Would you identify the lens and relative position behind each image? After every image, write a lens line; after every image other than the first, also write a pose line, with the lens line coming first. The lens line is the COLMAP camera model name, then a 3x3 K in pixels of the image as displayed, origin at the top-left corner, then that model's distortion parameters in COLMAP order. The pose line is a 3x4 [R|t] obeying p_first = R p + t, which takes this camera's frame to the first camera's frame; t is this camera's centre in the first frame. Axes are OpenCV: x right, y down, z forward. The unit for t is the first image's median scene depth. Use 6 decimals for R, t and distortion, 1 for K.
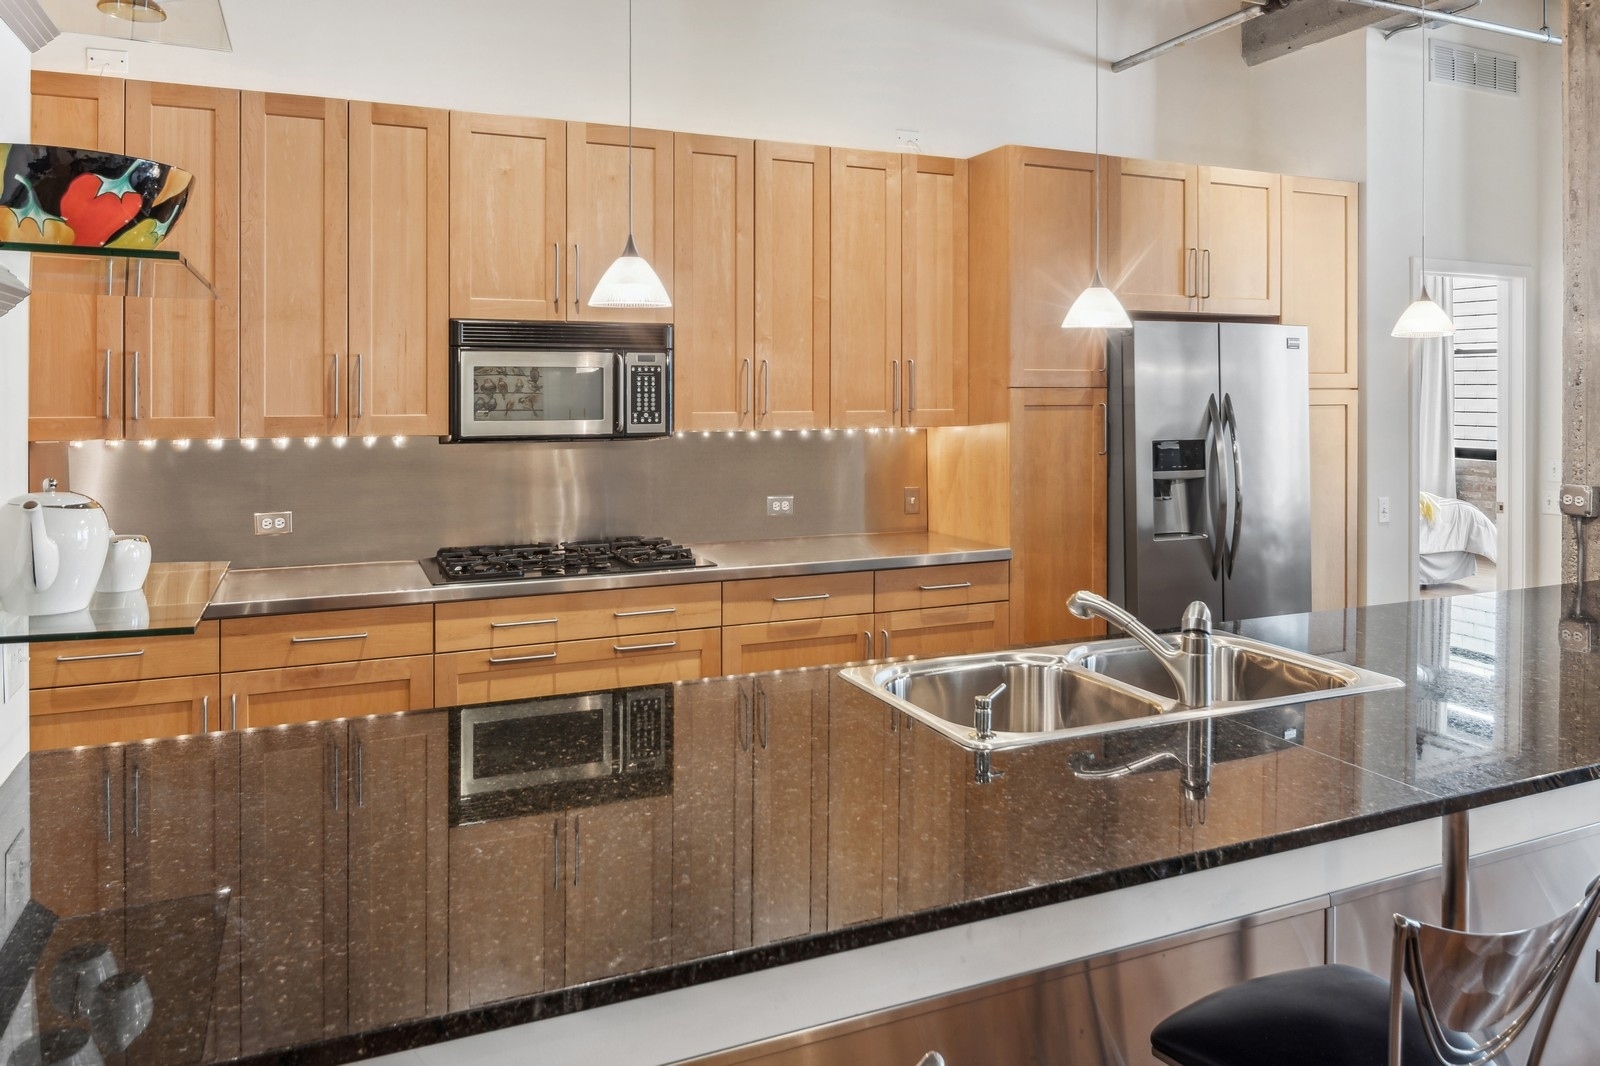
lens RADIAL K [[1106.8, 0, 796.4], [0, 1106.8, 385.0], [0, 0, 1]] dist [-0.006168, -0.004967]
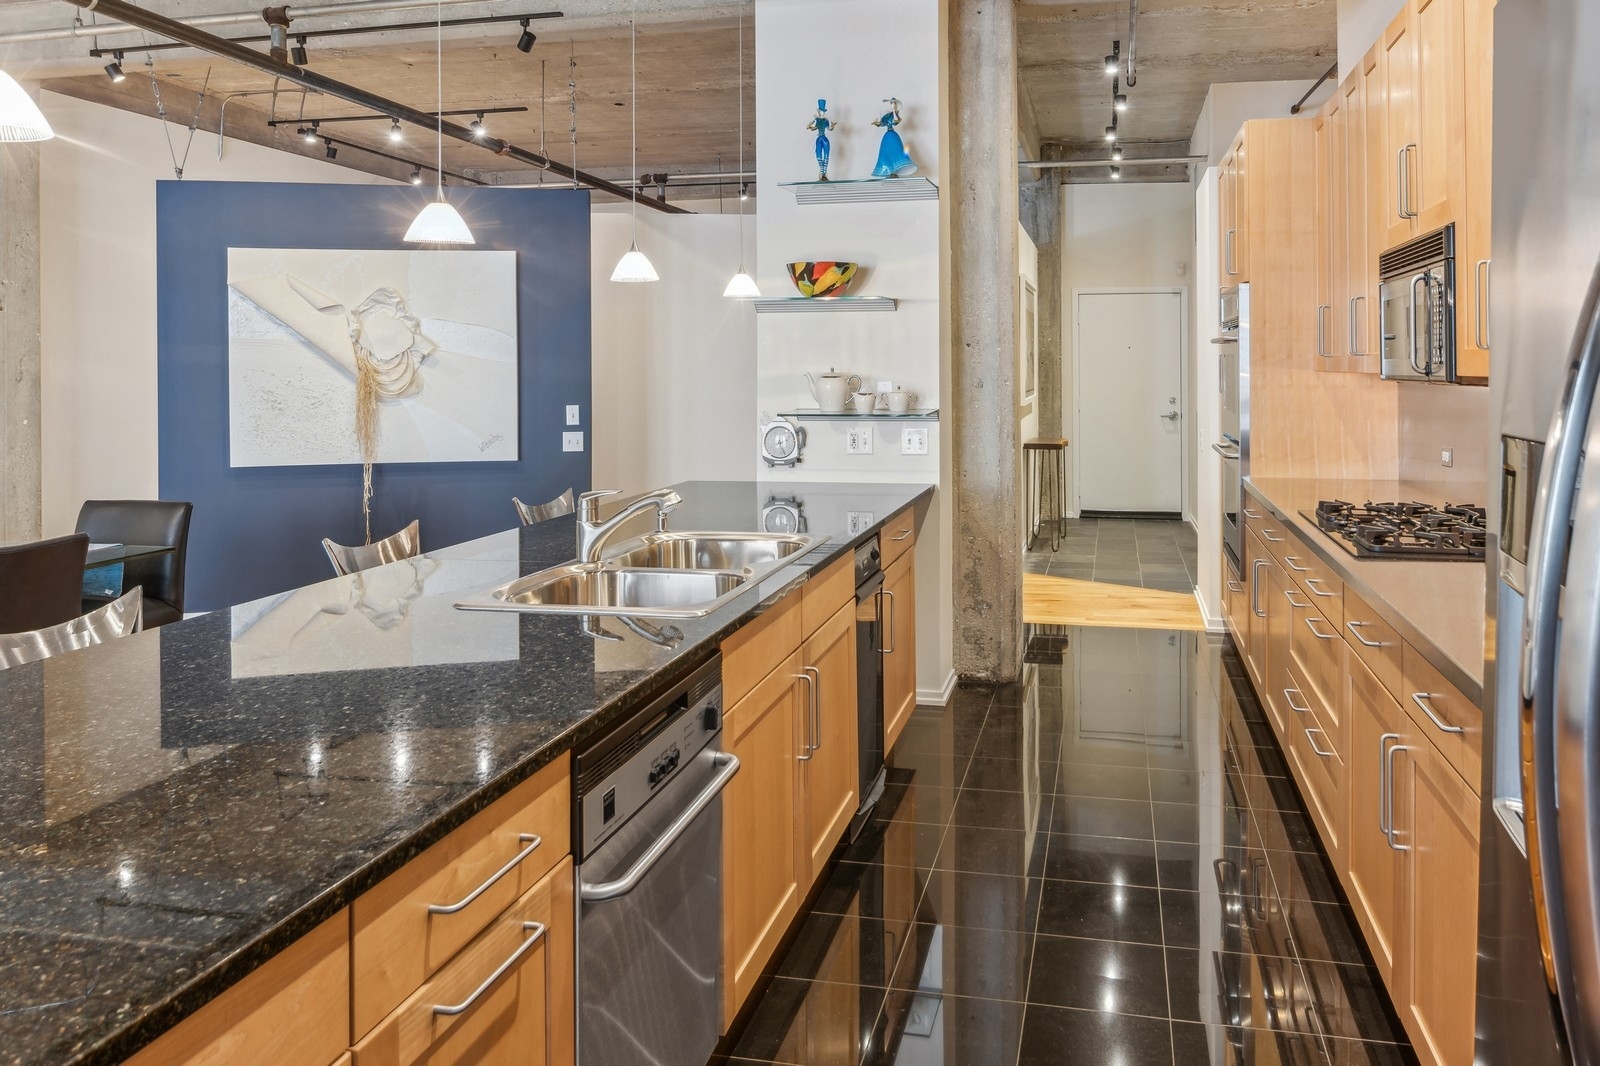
lens RADIAL K [[1132.5, 0, 887.2], [0, 1132.5, 361.6], [0, 0, 1]] dist [-0.008117, -0.003975]
pose [[-0.576051, -0.001695, -0.817412, 0.689117], [0.007740, 0.999942, -0.007528, 0.036275], [0.817377, -0.010663, -0.576004, 1.134219]]
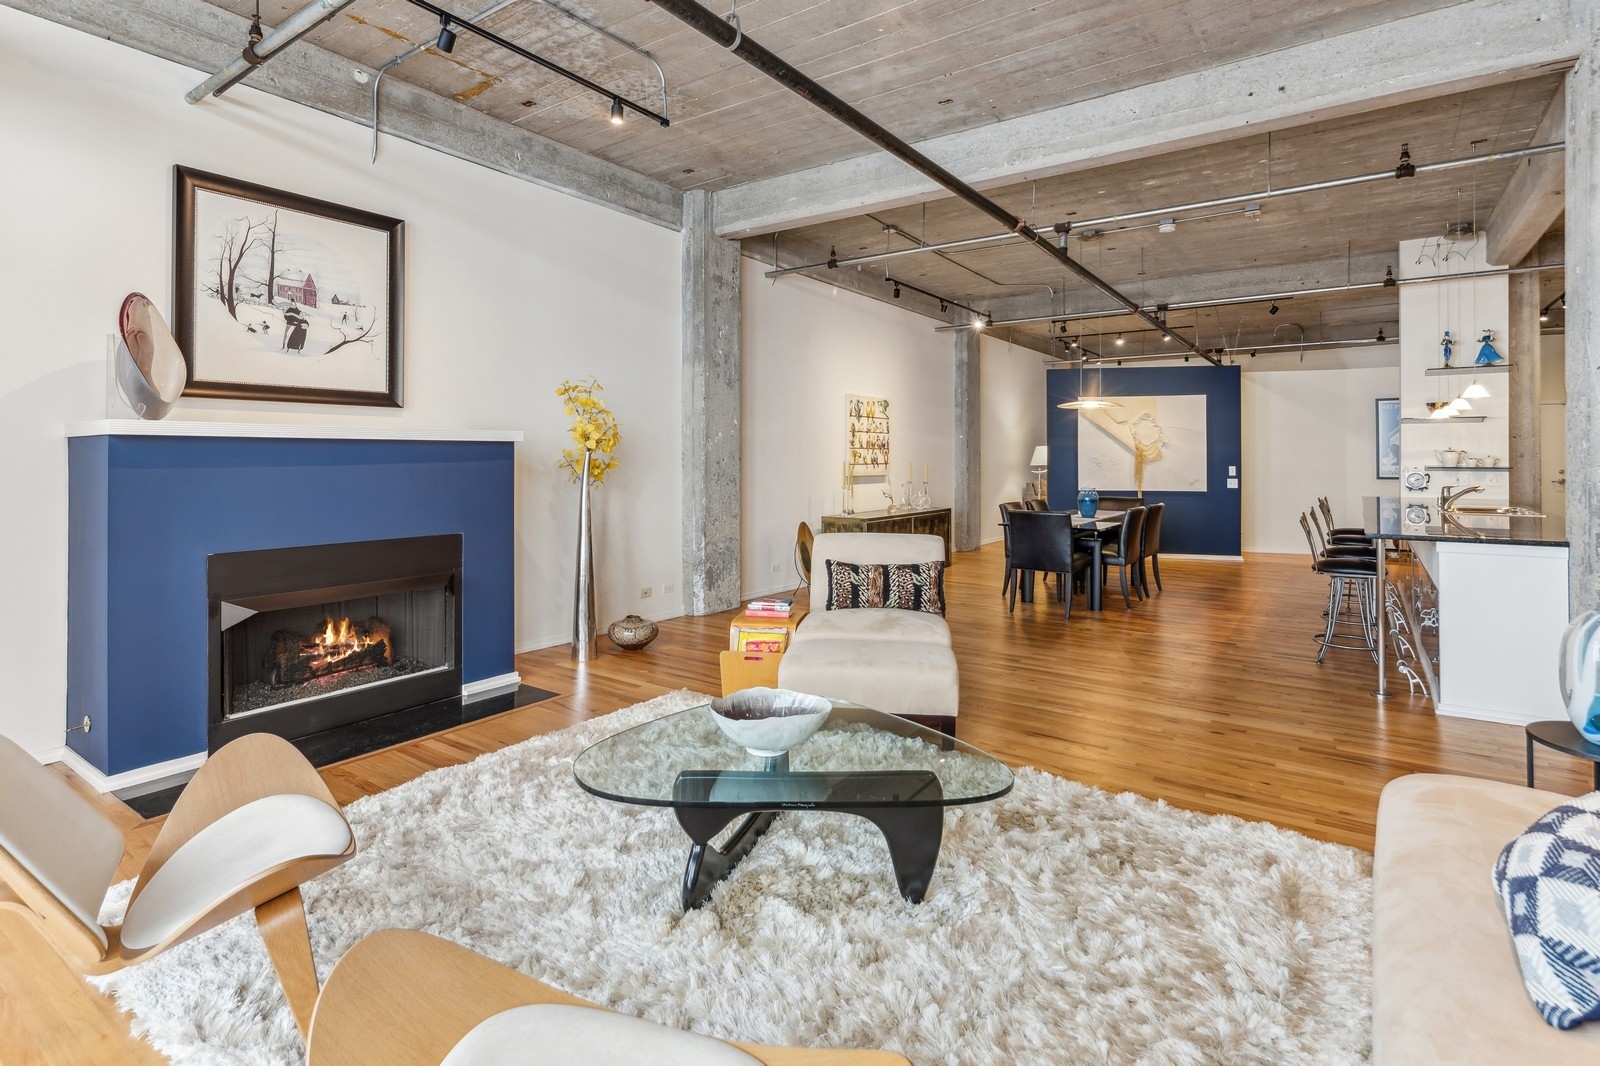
lens RADIAL K [[789.1, 0, 793.7], [0, 789.1, 450.9], [0, 0, 1]] dist [0.000265, -0.000760]
pose [[-0.860474, -0.003572, -0.509482, 2.090924], [0.000650, 0.999967, -0.008109, 0.055674], [0.509494, -0.007308, -0.860443, 1.230607]]
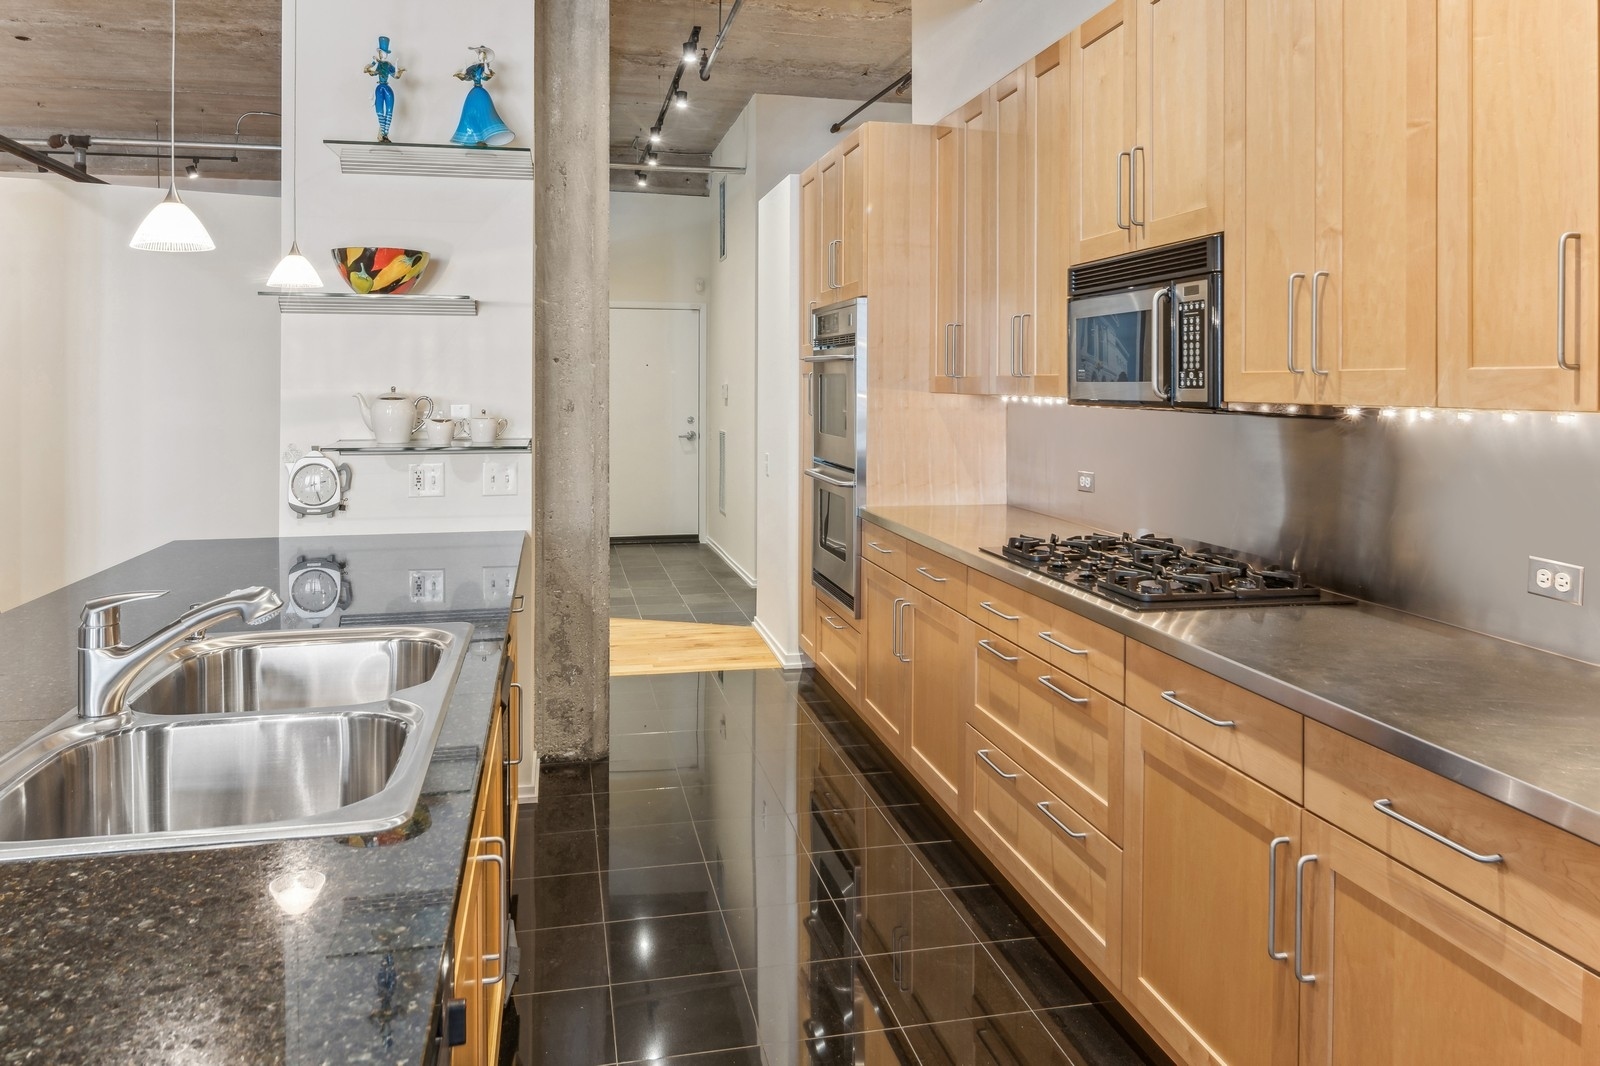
lens RADIAL K [[1106.8, 0, 796.4], [0, 1106.8, 385.0], [0, 0, 1]] dist [-0.006168, -0.004967]
pose [[-0.199362, 0.000626, -0.979926, 0.562960], [0.002072, 0.999998, 0.000217, 0.032378], [0.979924, -0.001987, -0.199363, 0.898556]]
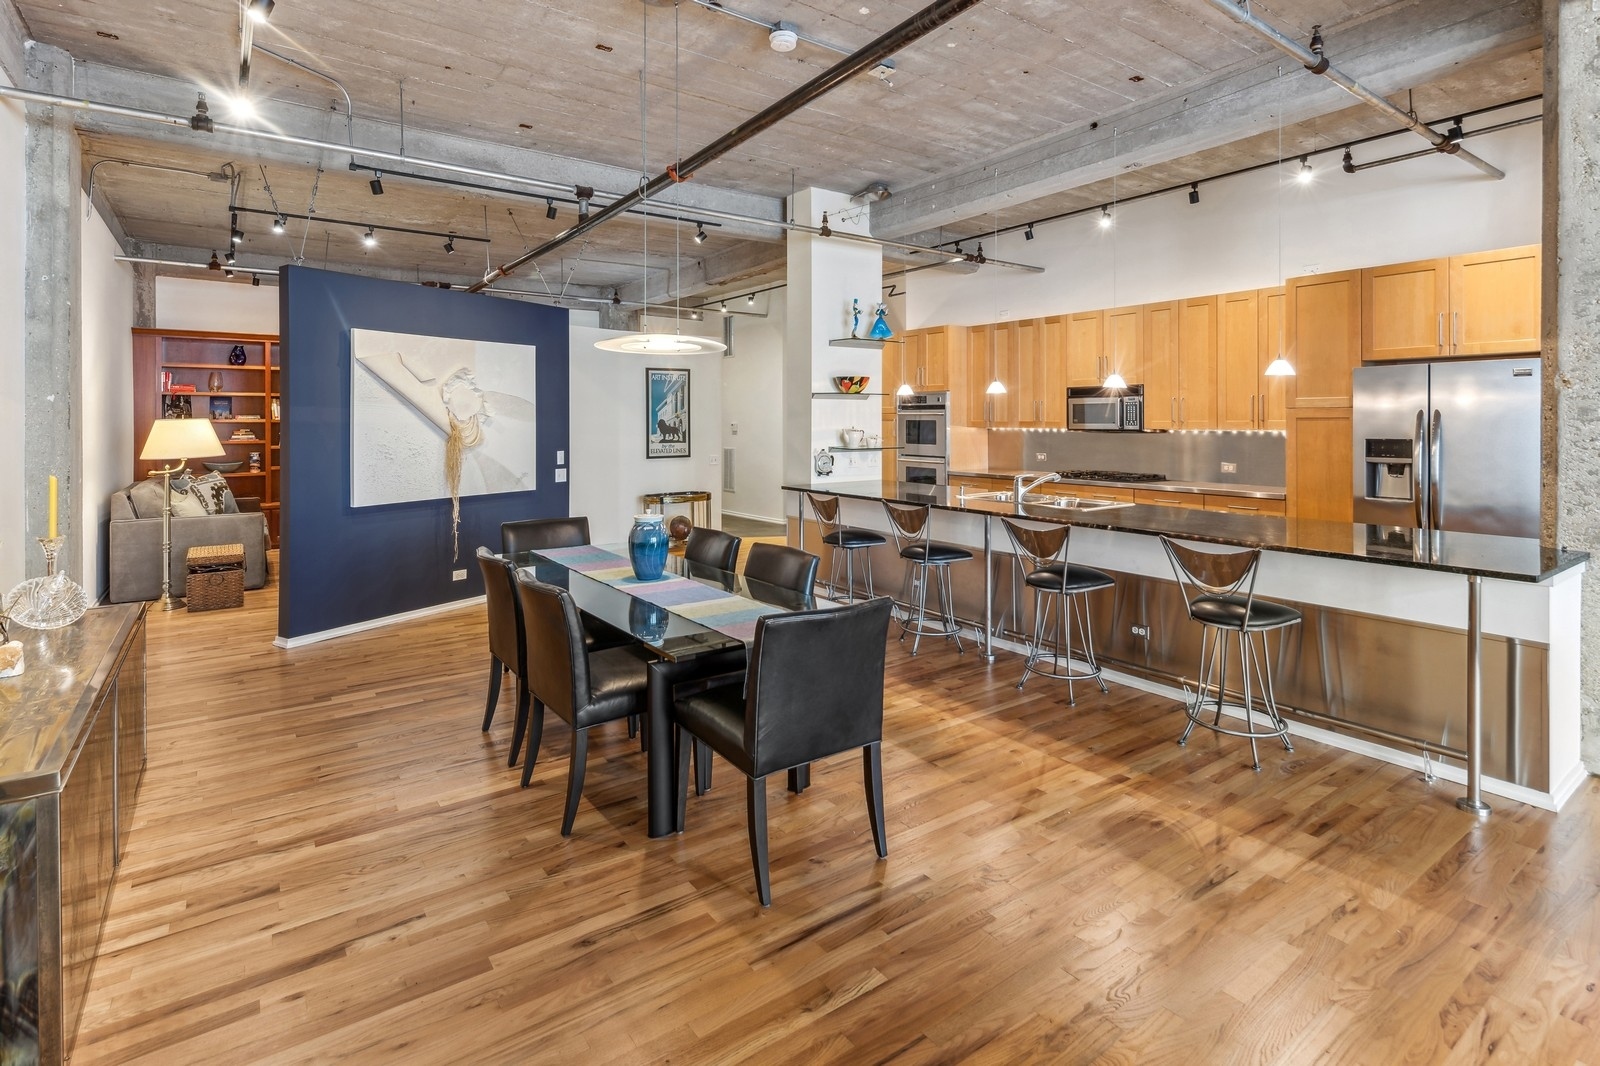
lens RADIAL K [[782.2, 0, 799.0], [0, 782.2, 421.2], [0, 0, 1]] dist [0.006977, -0.000961]
pose [[0.206630, 0.000175, -0.978419, 1.417778], [0.005688, 0.999983, 0.001380, 0.018668], [0.978403, -0.005850, 0.206625, -0.086361]]
